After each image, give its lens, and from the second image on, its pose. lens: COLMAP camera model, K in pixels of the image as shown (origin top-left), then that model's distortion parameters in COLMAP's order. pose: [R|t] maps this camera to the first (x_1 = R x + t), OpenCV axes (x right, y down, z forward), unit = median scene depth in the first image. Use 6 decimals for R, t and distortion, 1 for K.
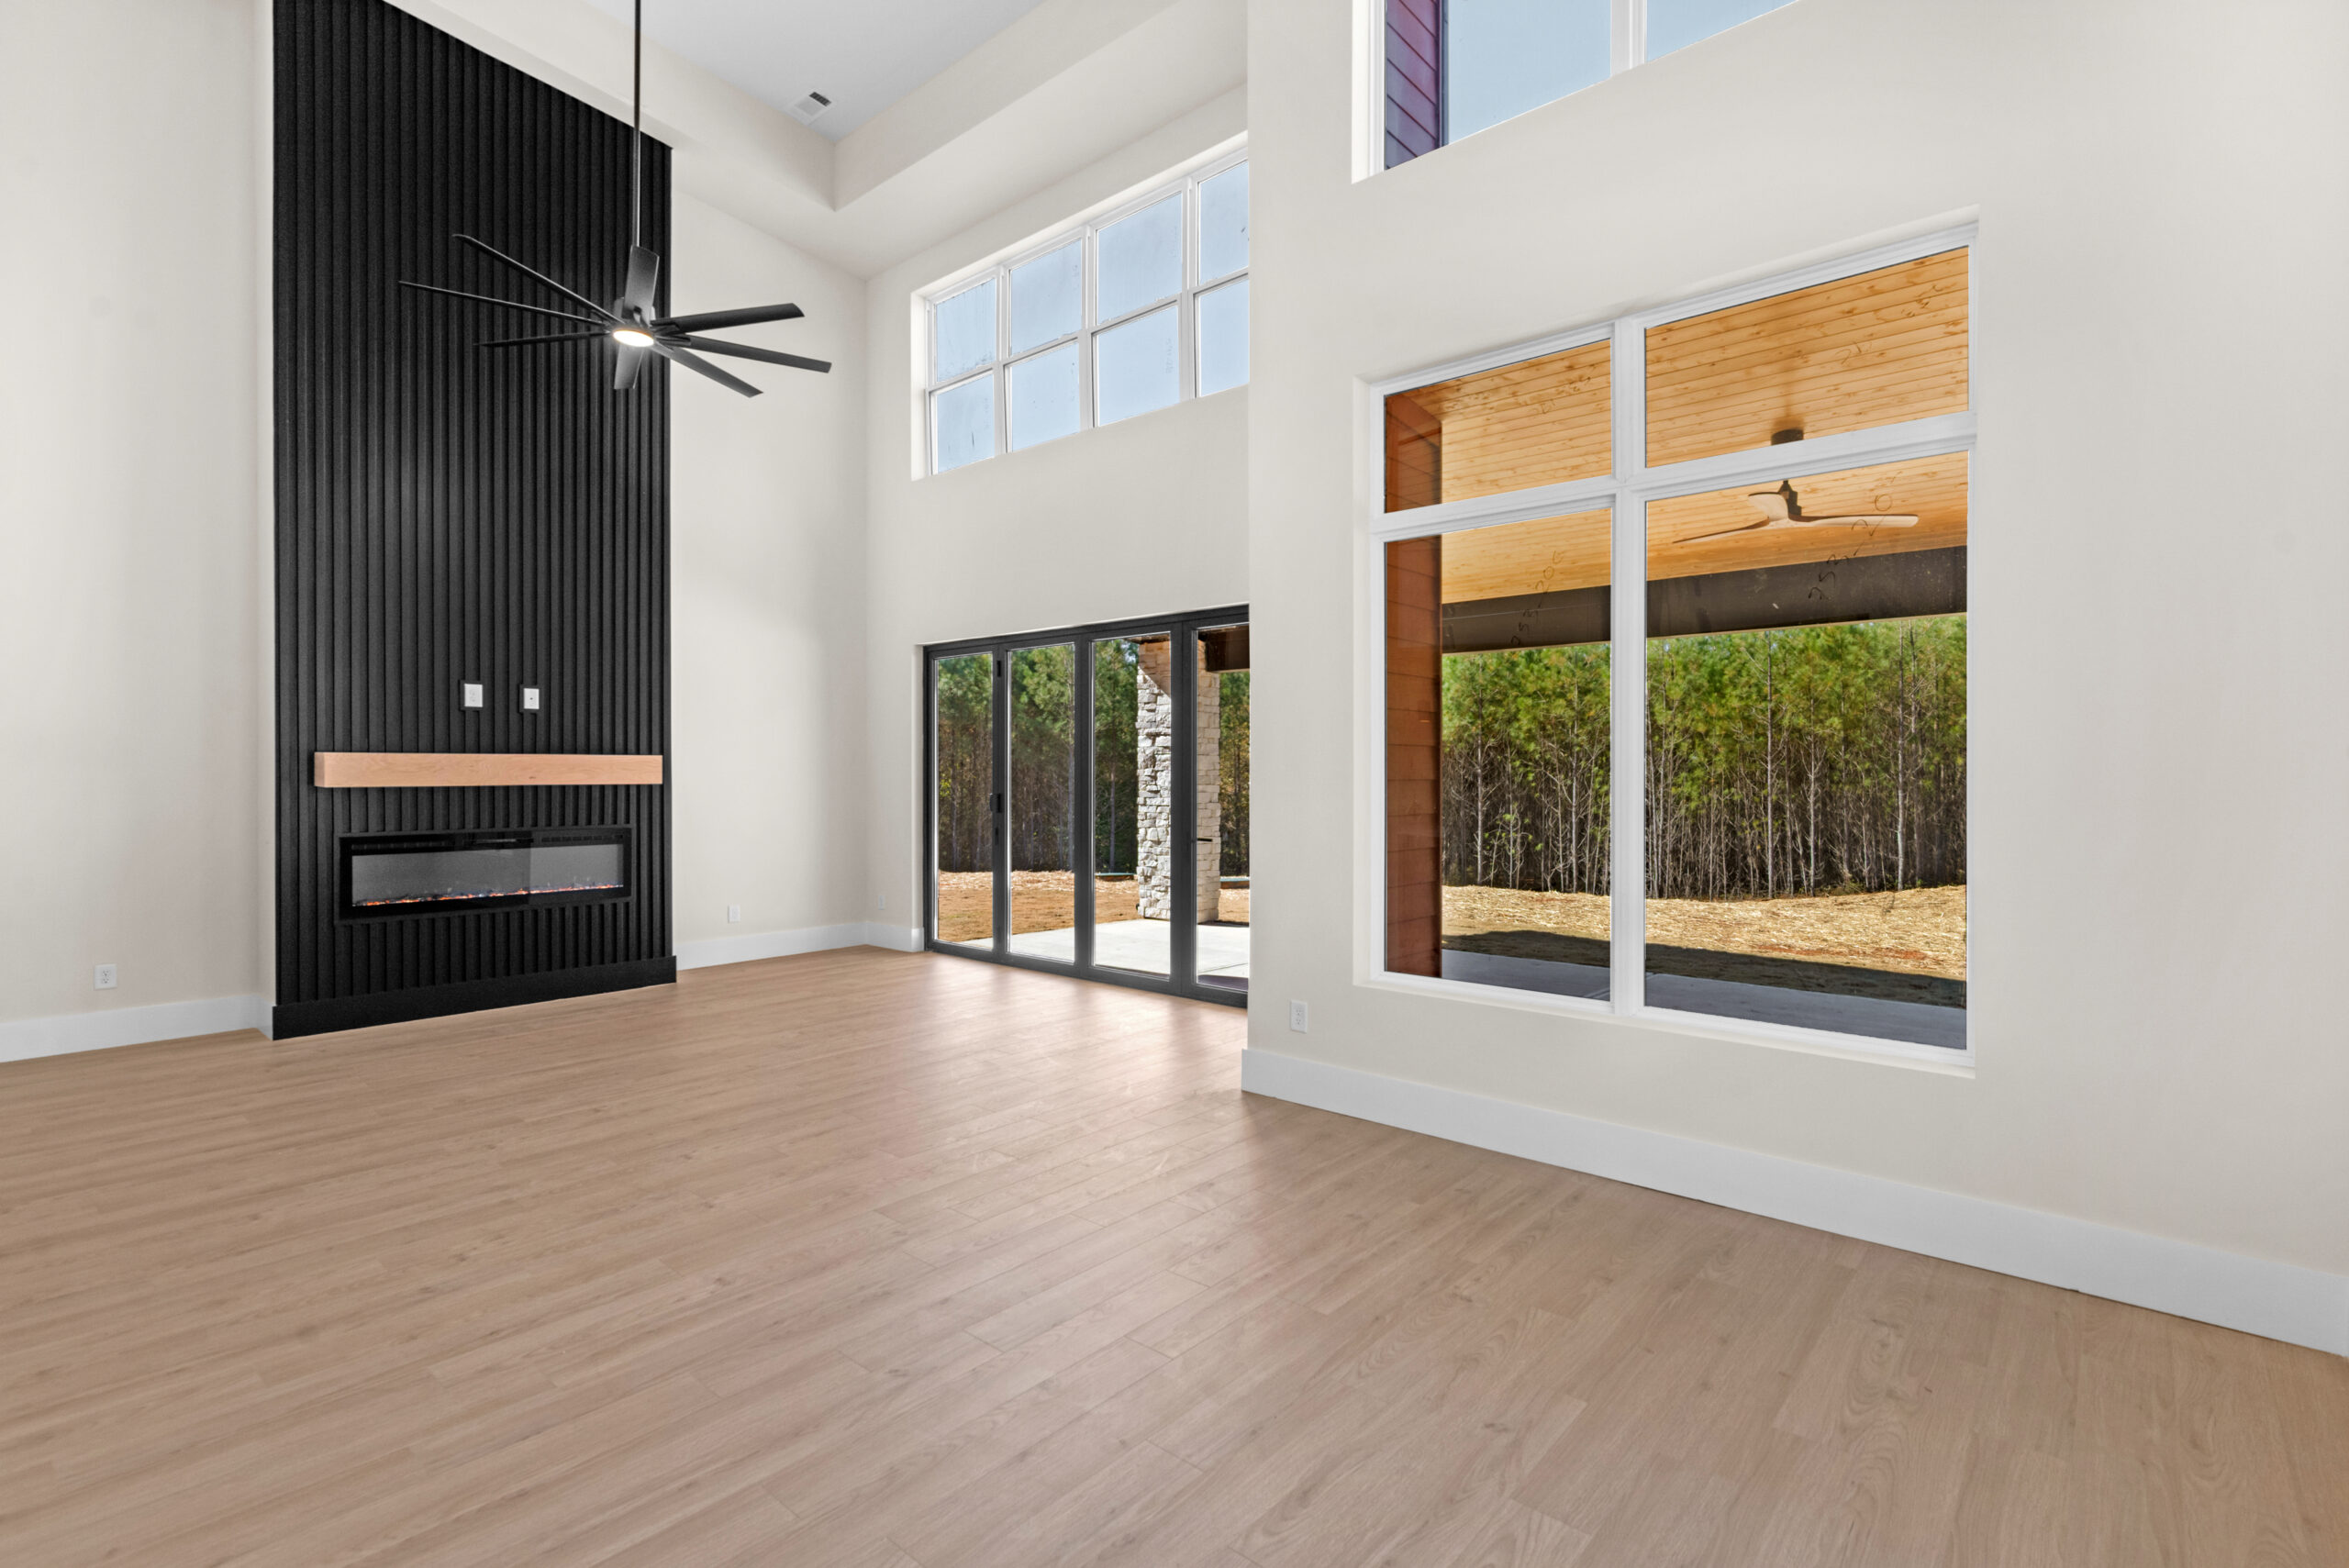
lens RADIAL K [[1084.3, 0, 1181.5], [0, 1084.3, 793.5], [0, 0, 1]] dist [0.001647, -0.001989]
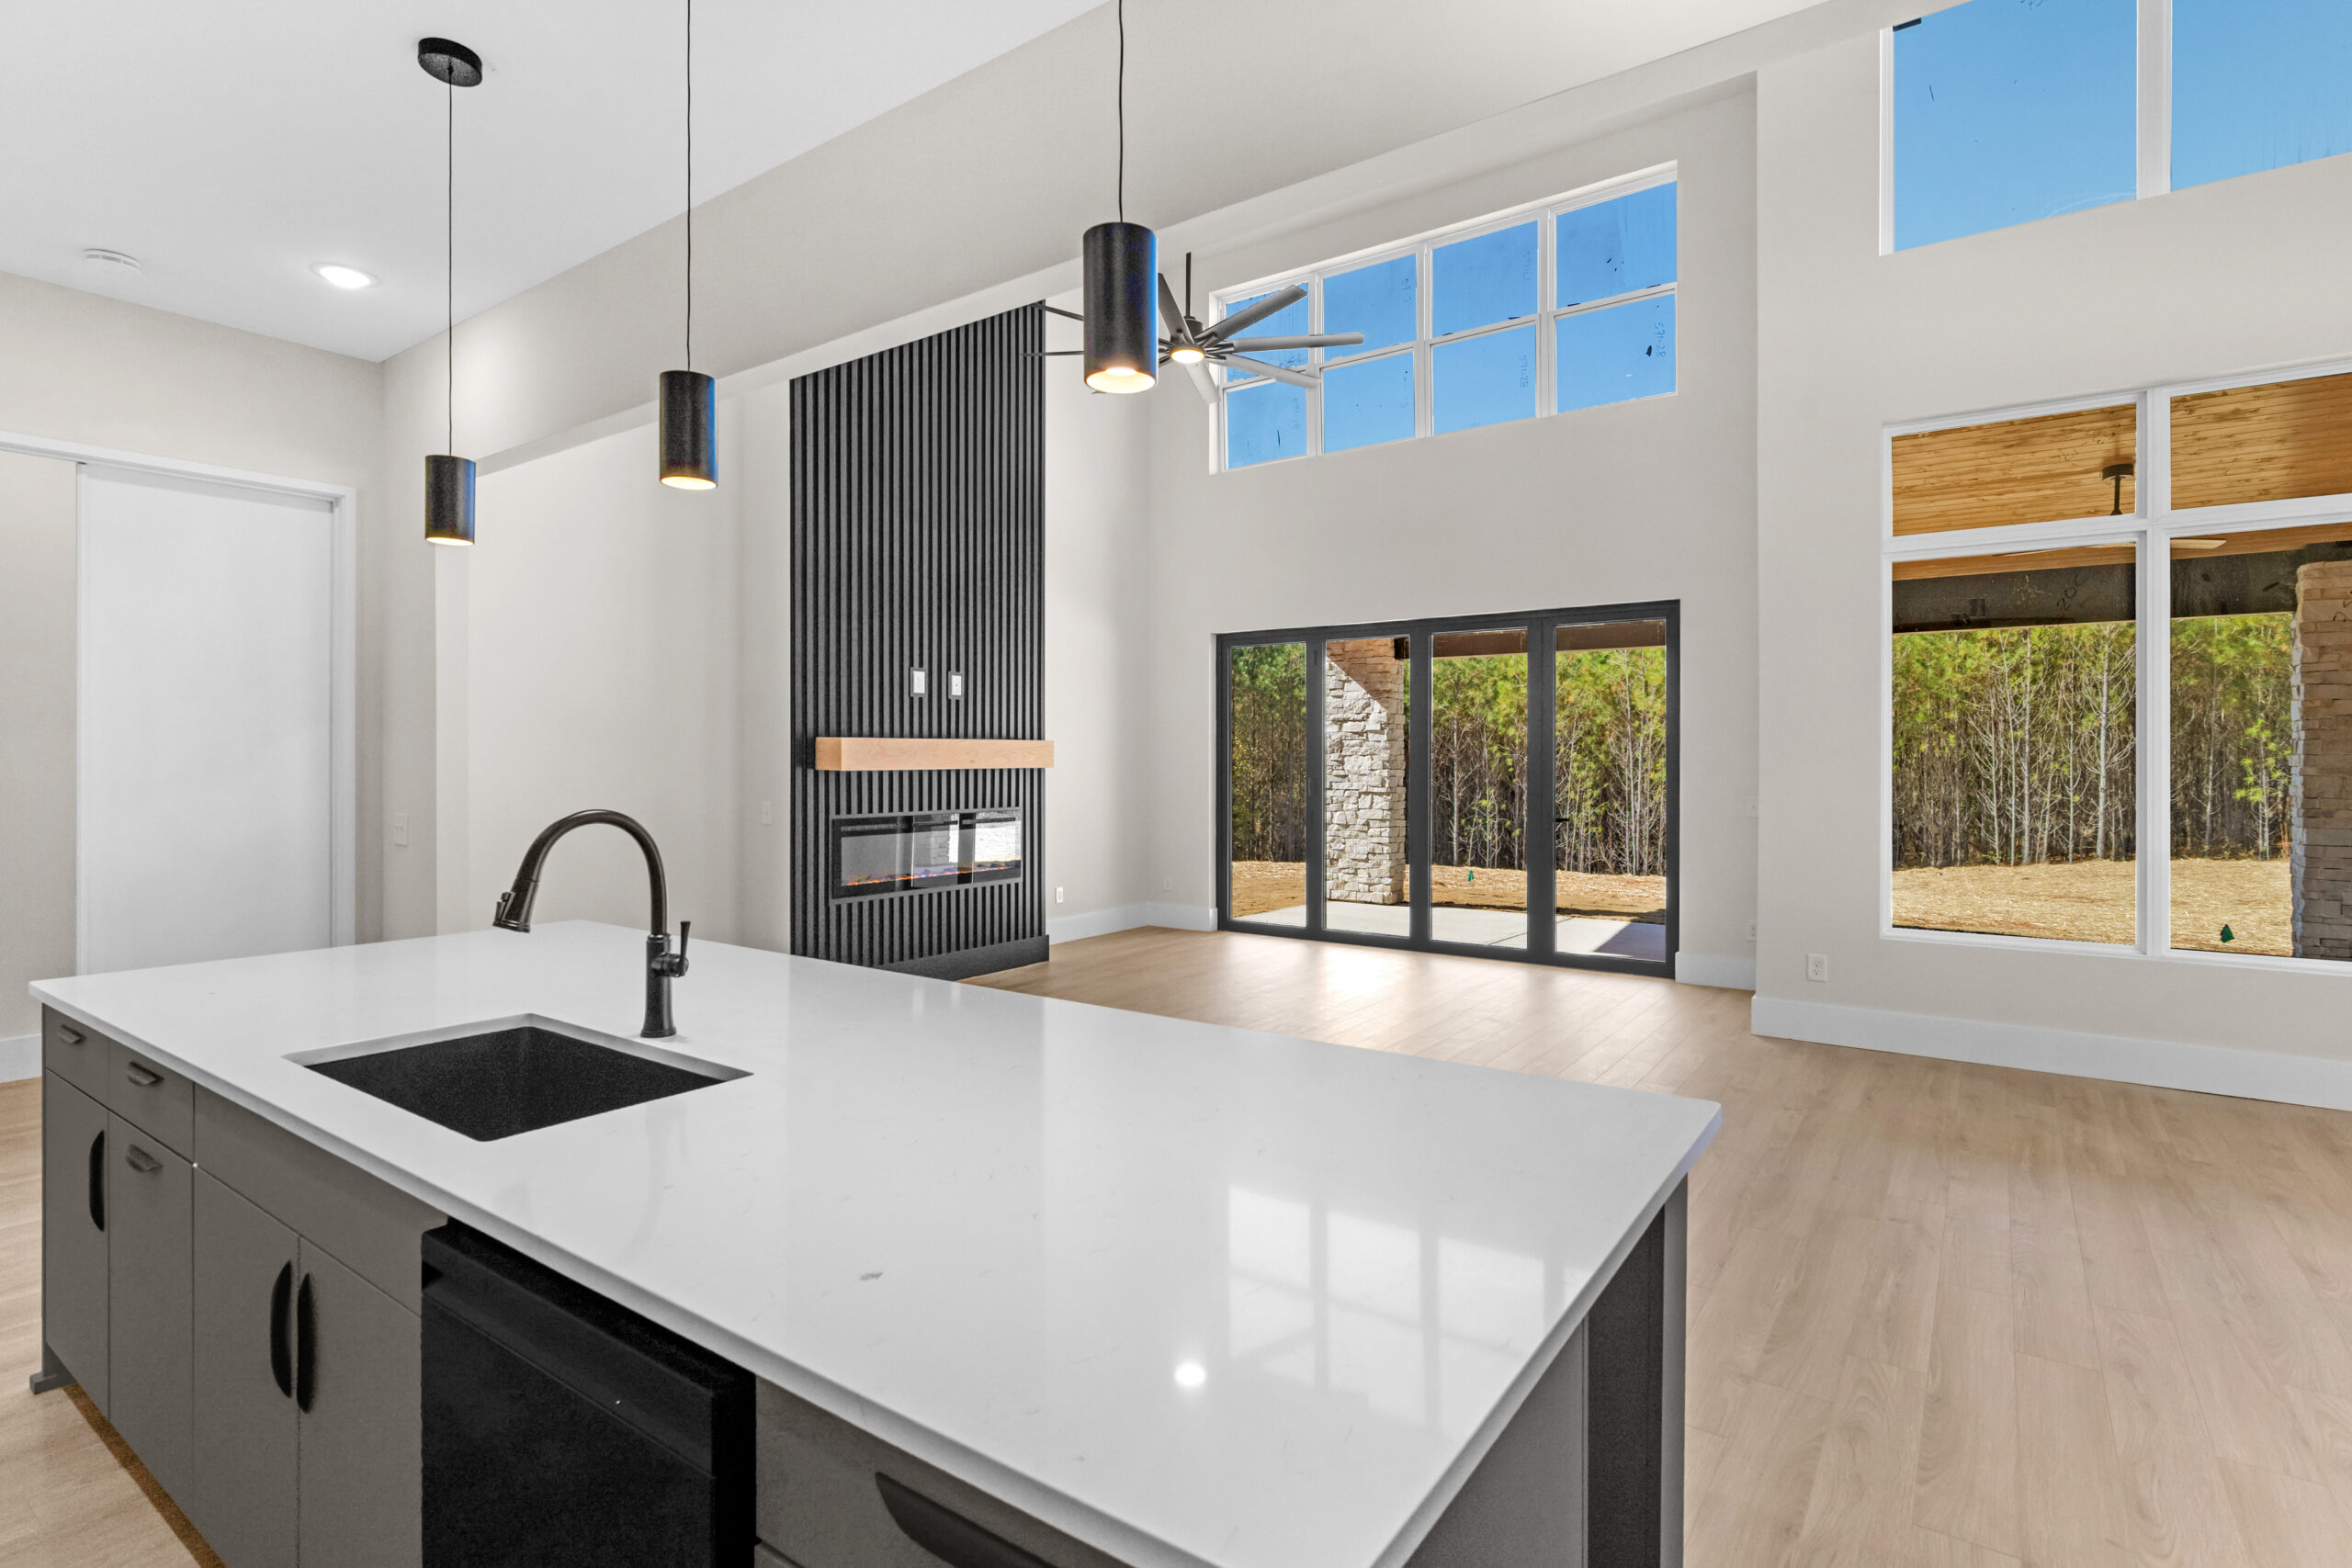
lens RADIAL K [[1153.6, 0, 1175.5], [0, 1153.6, 762.2], [0, 0, 1]] dist [0.000279, -0.000026]
pose [[0.994377, -0.000054, 0.105895, -0.416781], [0.001682, 0.999882, -0.015286, 0.002391], [-0.105881, 0.015378, 0.994260, -0.095060]]
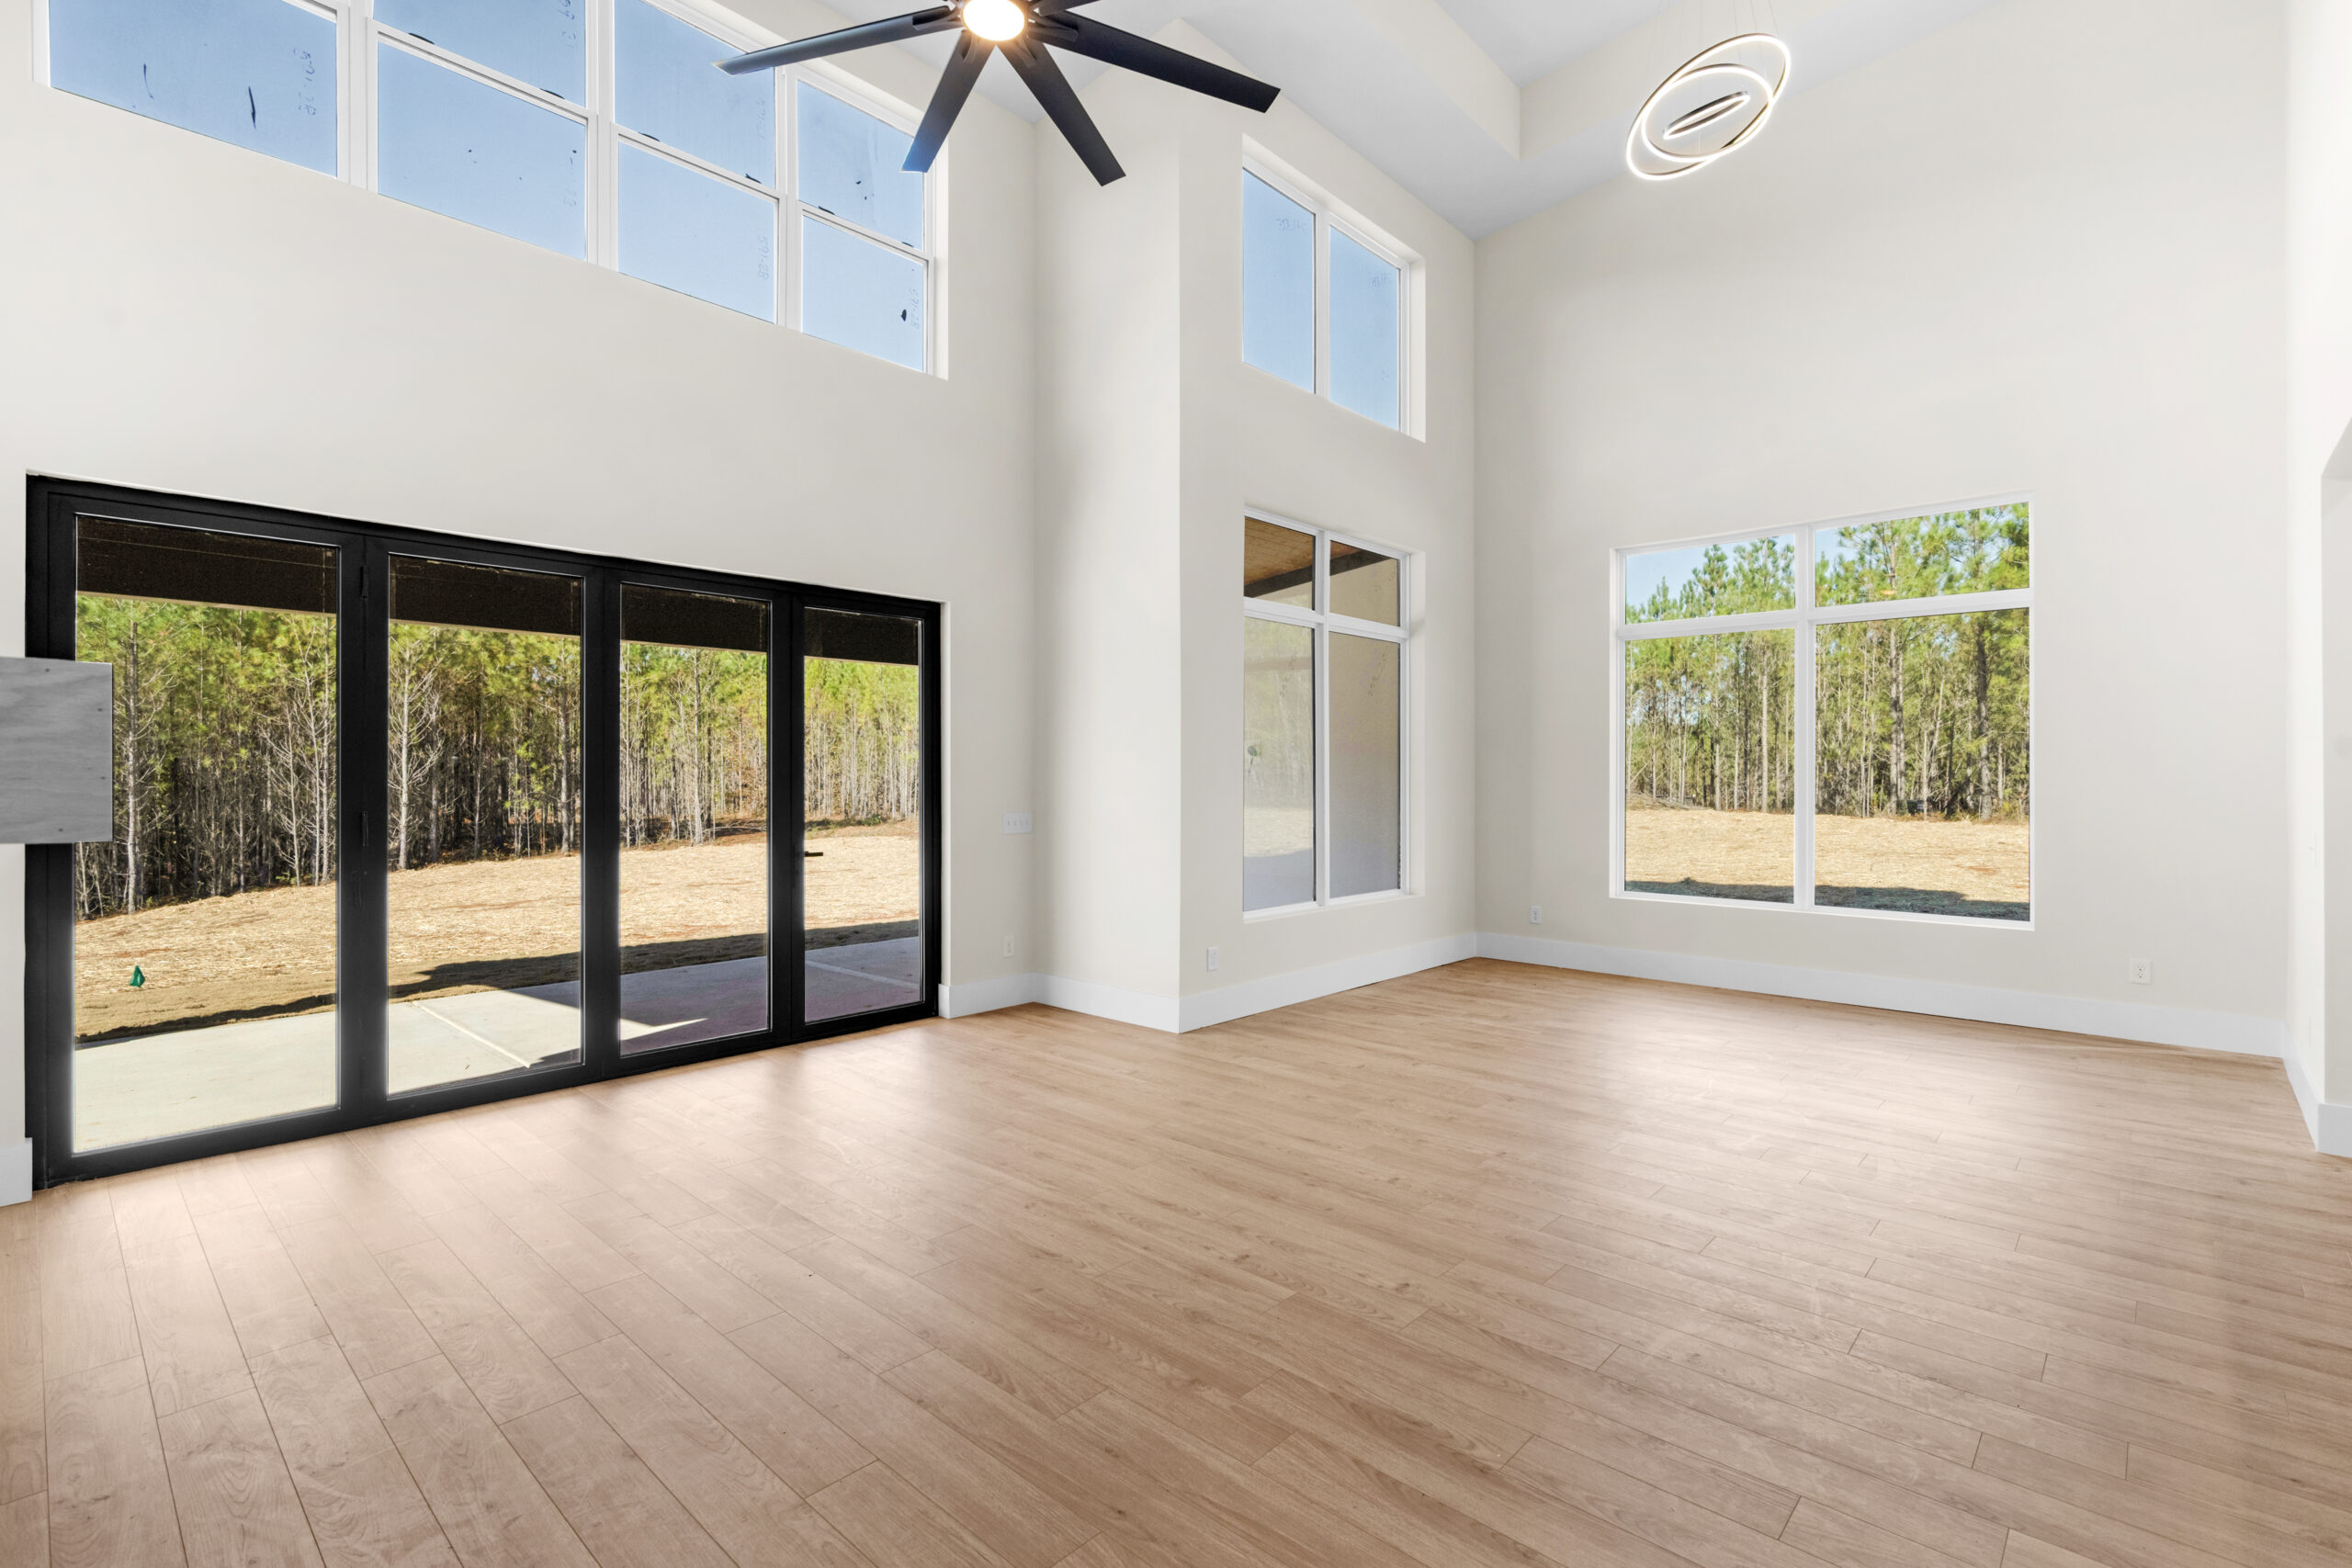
lens RADIAL K [[1085.6, 0, 1169.8], [0, 1085.6, 780.5], [0, 0, 1]] dist [0.001647, -0.001989]
pose [[0.031864, -0.005444, 0.999477, -0.684924], [0.018831, 0.999811, 0.004845, -0.012004], [-0.999315, 0.018666, 0.031960, 0.560989]]
